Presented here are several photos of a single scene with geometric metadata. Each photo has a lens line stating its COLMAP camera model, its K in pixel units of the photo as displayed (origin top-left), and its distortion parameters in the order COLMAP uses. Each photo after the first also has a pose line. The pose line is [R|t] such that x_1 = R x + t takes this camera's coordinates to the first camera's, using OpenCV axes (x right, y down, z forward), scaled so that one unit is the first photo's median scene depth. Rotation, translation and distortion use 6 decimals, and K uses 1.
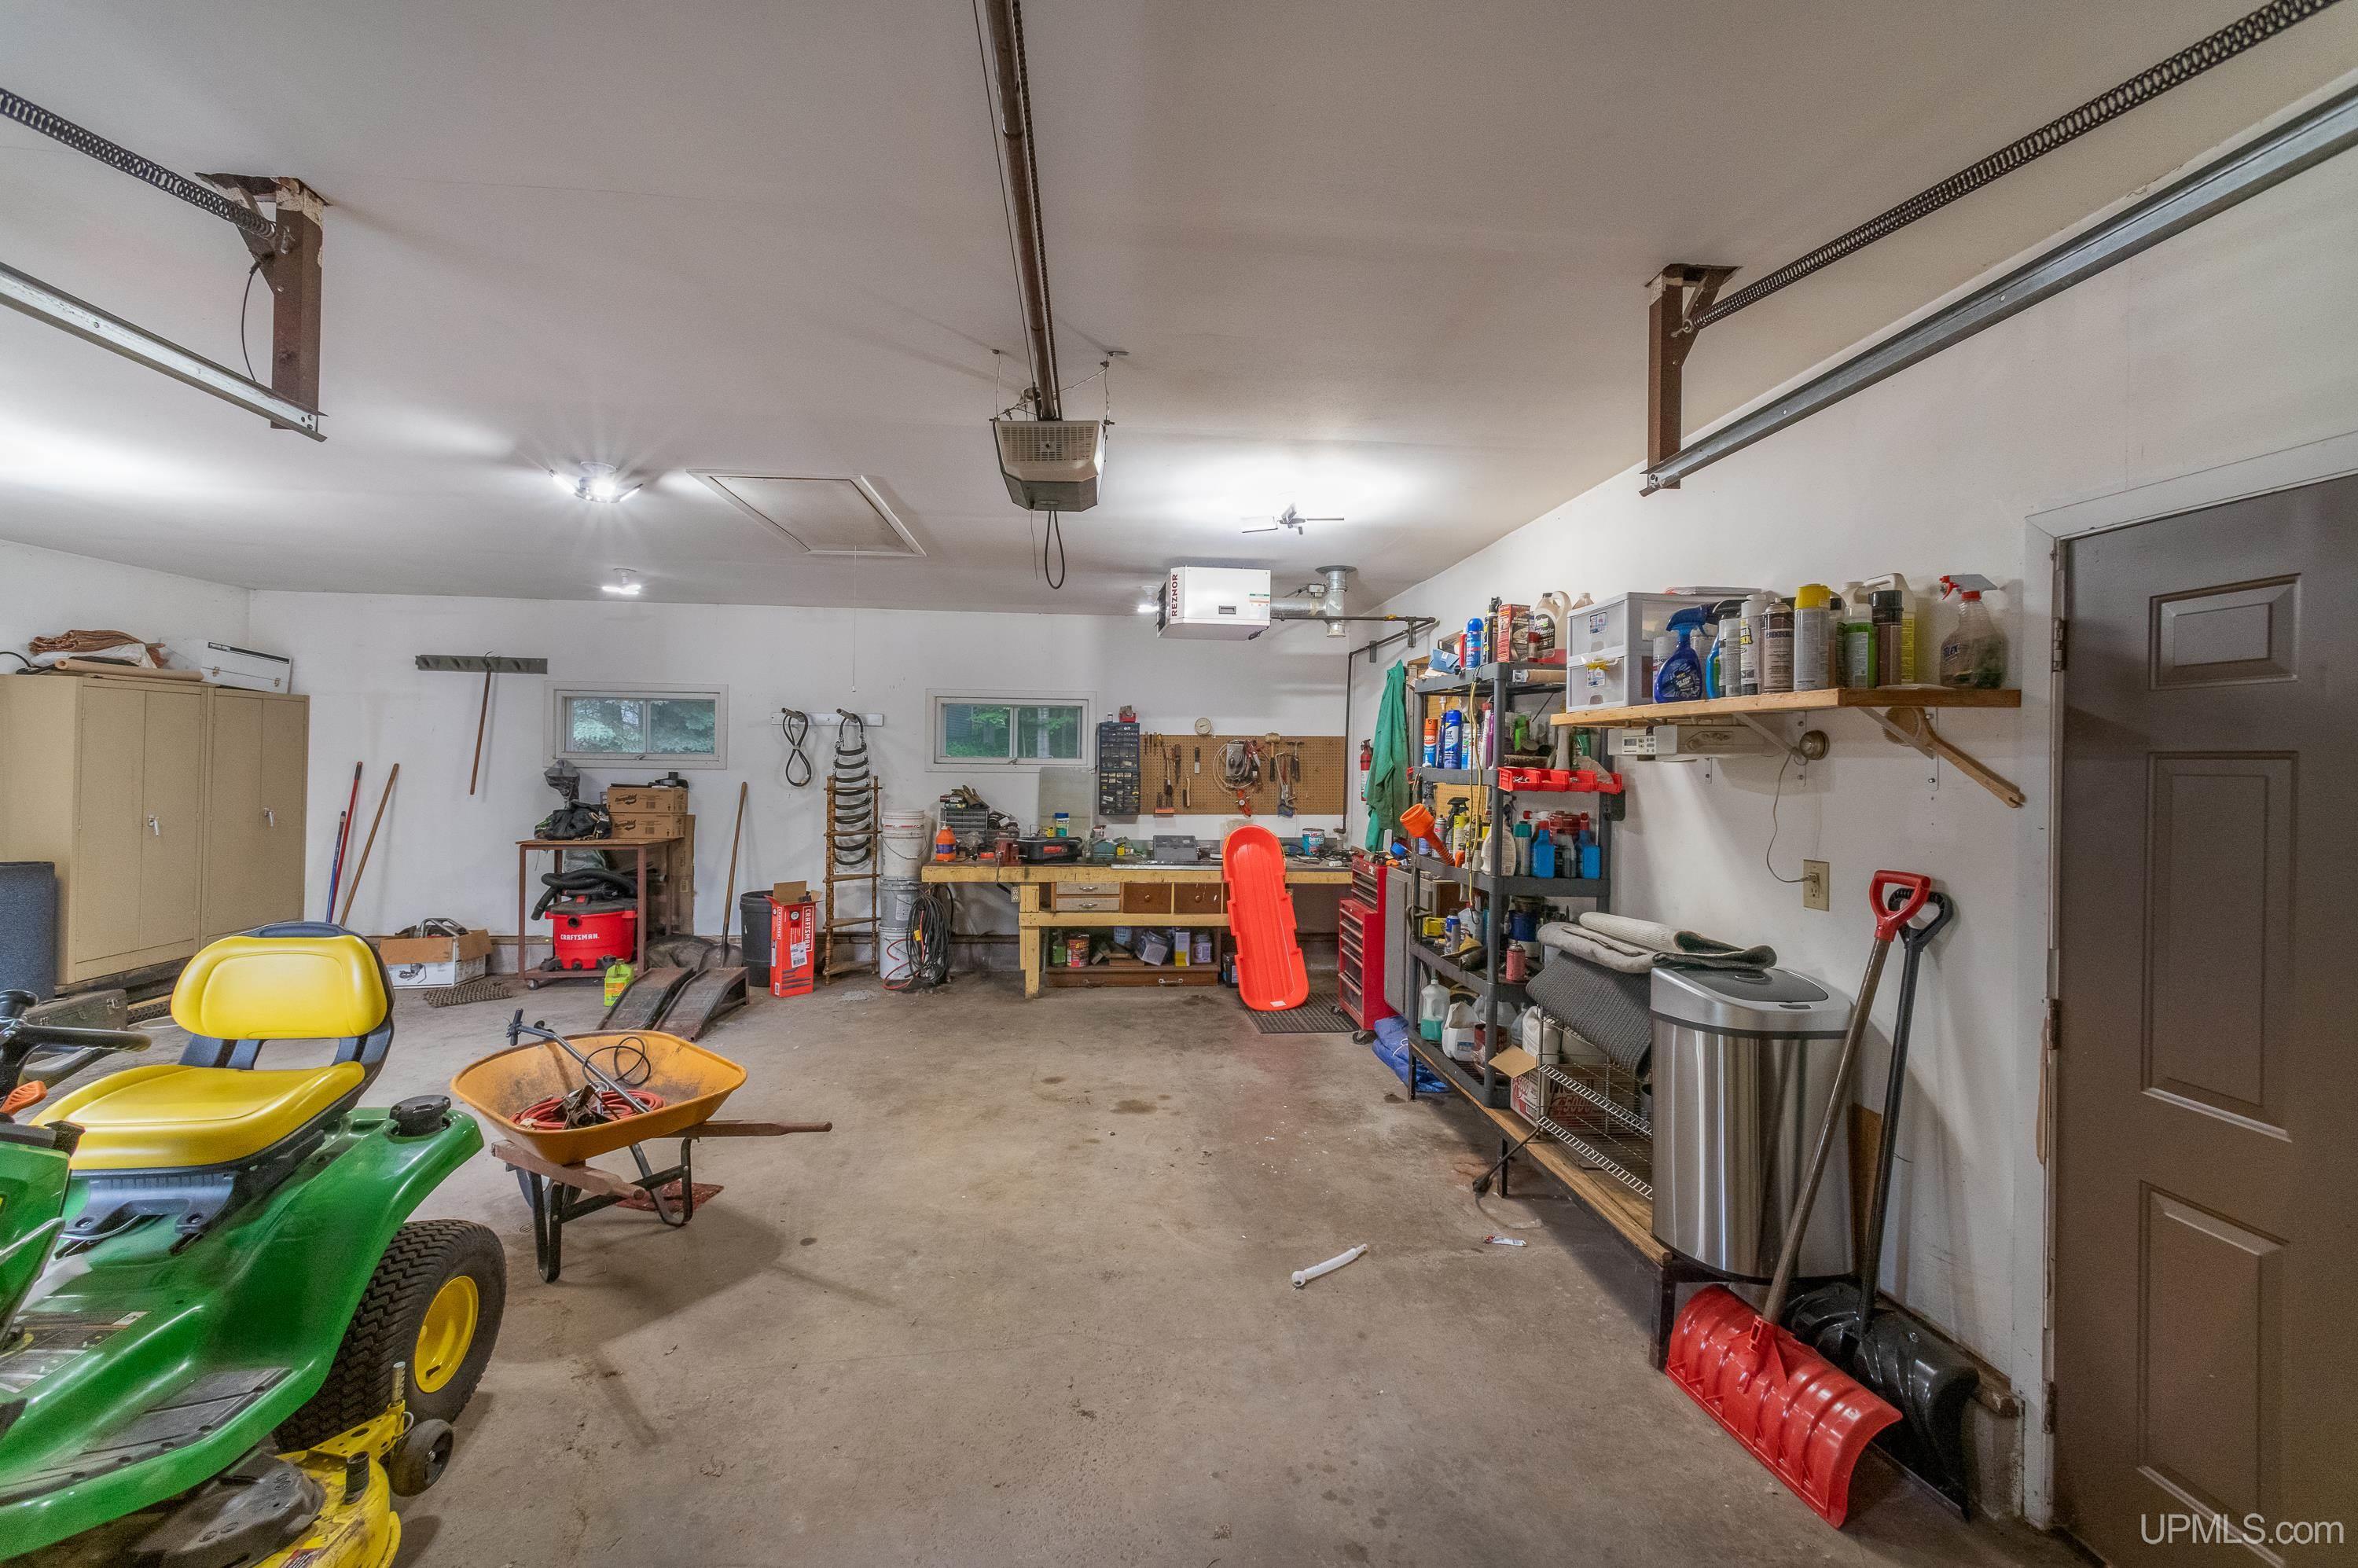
lens RADIAL K [[944.3, 0, 1184.9], [0, 944.3, 776.1], [0, 0, 1]] dist [-0.000091, 0.000124]
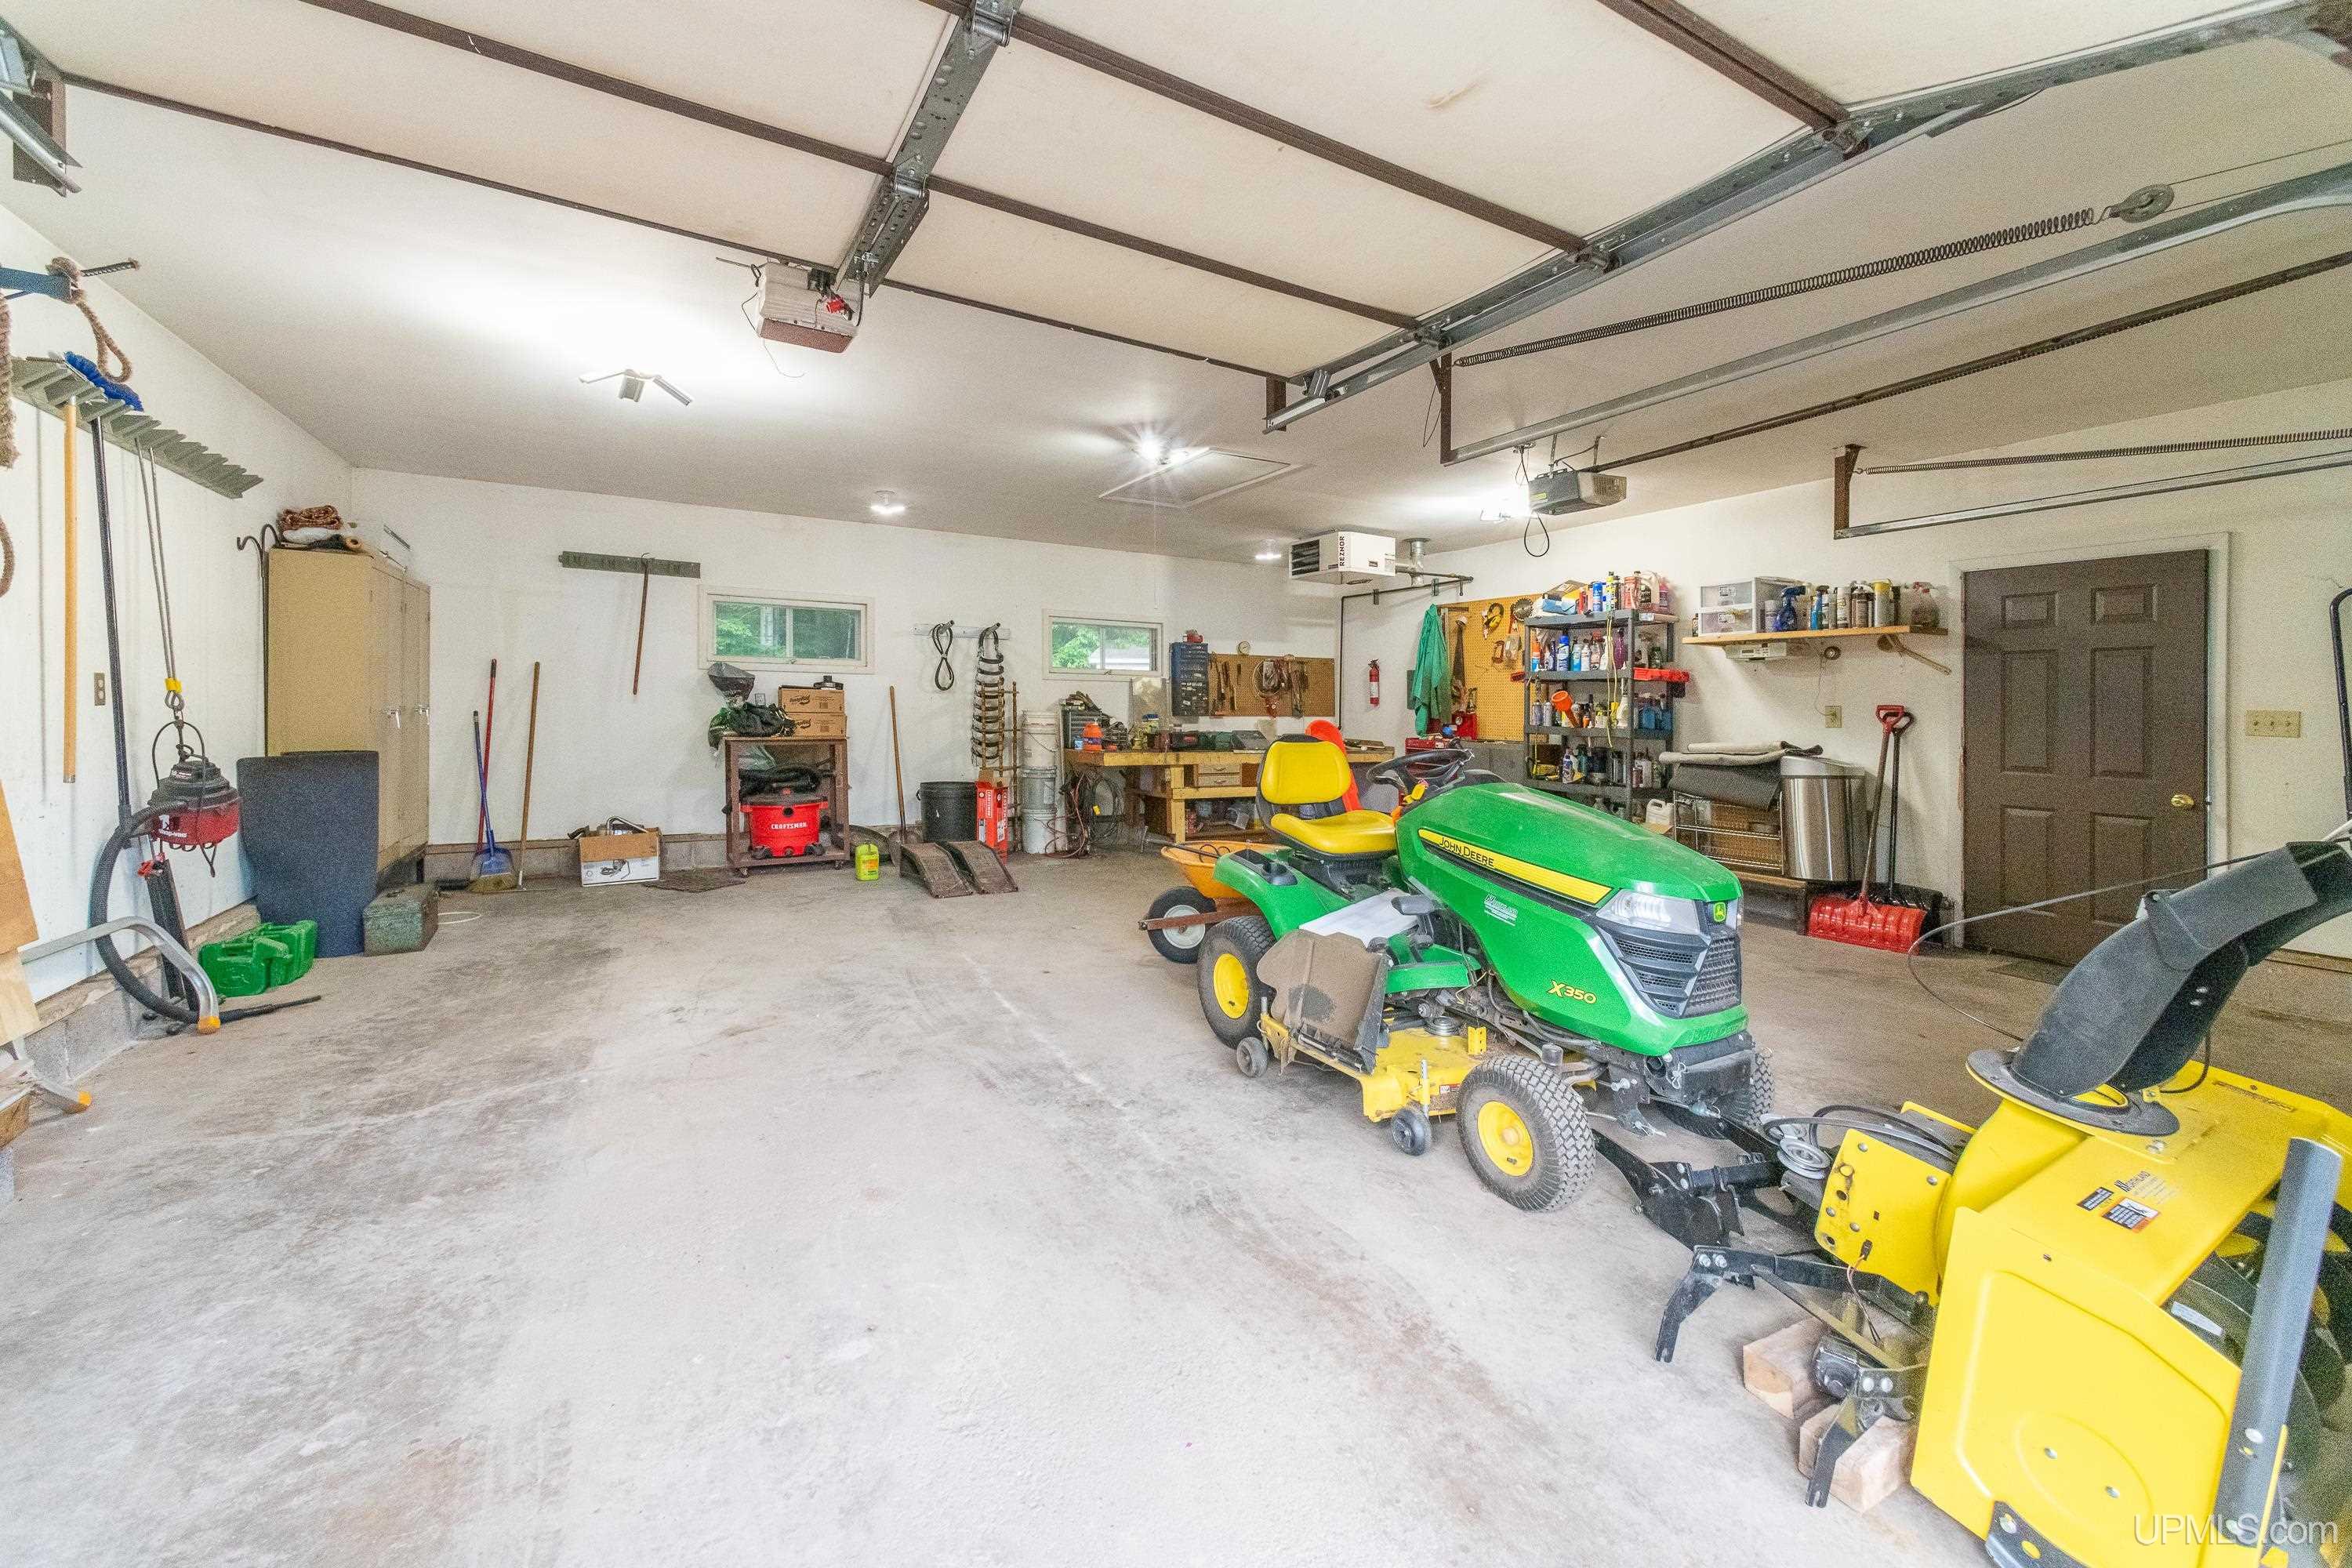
lens RADIAL K [[950.2, 0, 1181.9], [0, 950.2, 715.8], [0, 0, 1]] dist [0.011202, 0.000084]
pose [[0.913617, -0.001741, 0.406573, -0.680532], [0.001774, 0.999998, 0.000296, 0.045994], [-0.406573, 0.000451, 0.913618, -0.174208]]
